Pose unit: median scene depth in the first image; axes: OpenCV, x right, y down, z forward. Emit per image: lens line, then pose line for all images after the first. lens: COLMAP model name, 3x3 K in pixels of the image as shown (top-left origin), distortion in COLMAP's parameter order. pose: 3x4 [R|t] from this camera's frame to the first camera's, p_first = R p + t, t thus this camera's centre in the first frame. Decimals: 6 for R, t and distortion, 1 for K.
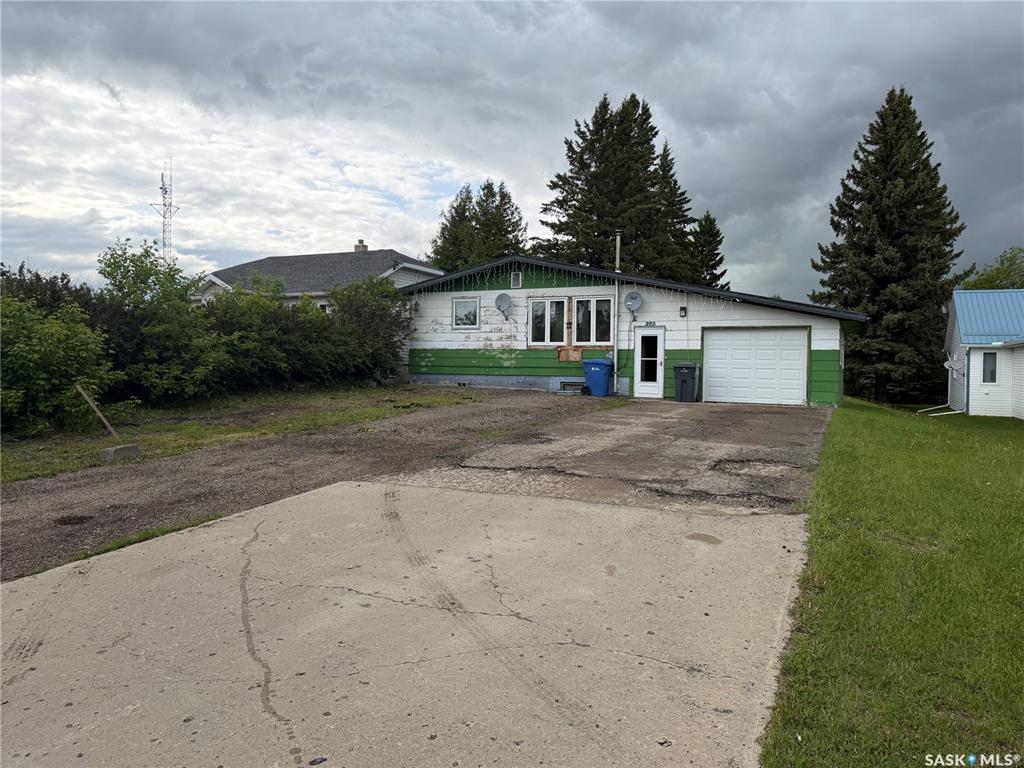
lens RADIAL K [[729.9, 0, 500.2], [0, 729.9, 393.1], [0, 0, 1]] dist [0.052049, -0.047931]
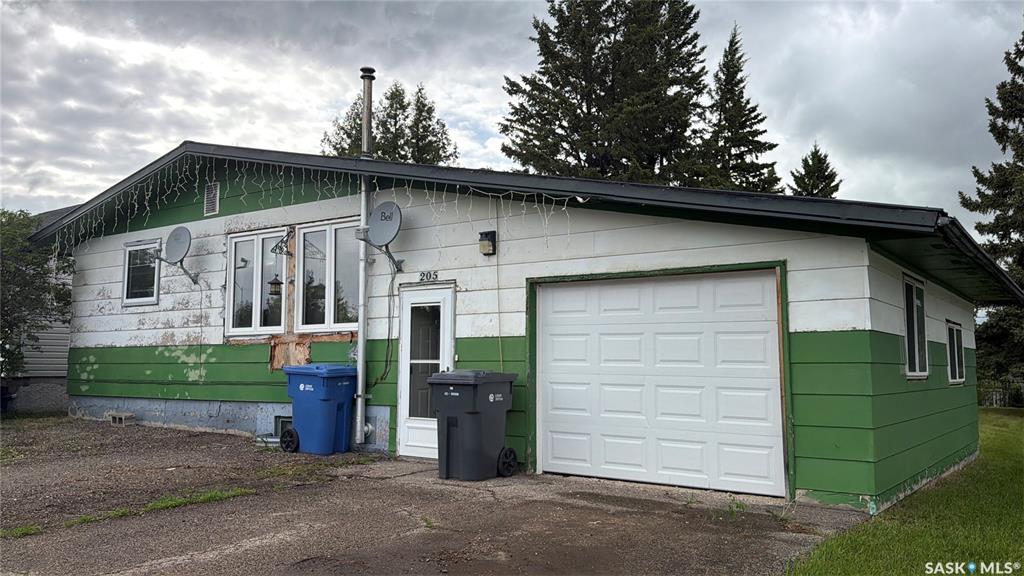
lens RADIAL K [[835.8, 0, 512.0], [0, 835.8, 288.0], [0, 0, 1]] dist [0.036846, -0.003197]
pose [[0.986804, -0.024894, -0.159995, 0.302389], [0.002741, 0.990537, -0.137218, -0.021364], [0.161897, 0.134968, 0.977534, 0.501874]]
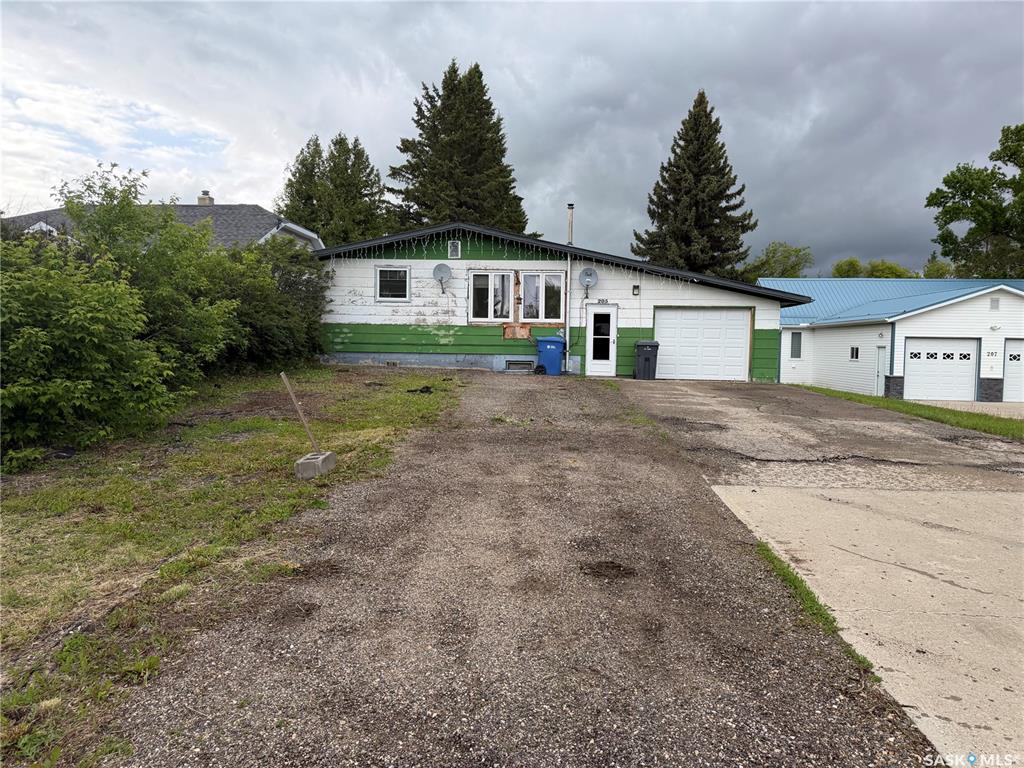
lens RADIAL K [[741.8, 0, 512.0], [0, 741.8, 384.0], [0, 0, 1]] dist [0.067772, -0.090894]
pose [[0.923699, -0.018780, 0.382658, -0.272006], [0.011701, 0.999715, 0.020818, -0.004758], [-0.382940, -0.014752, 0.923655, 0.106959]]
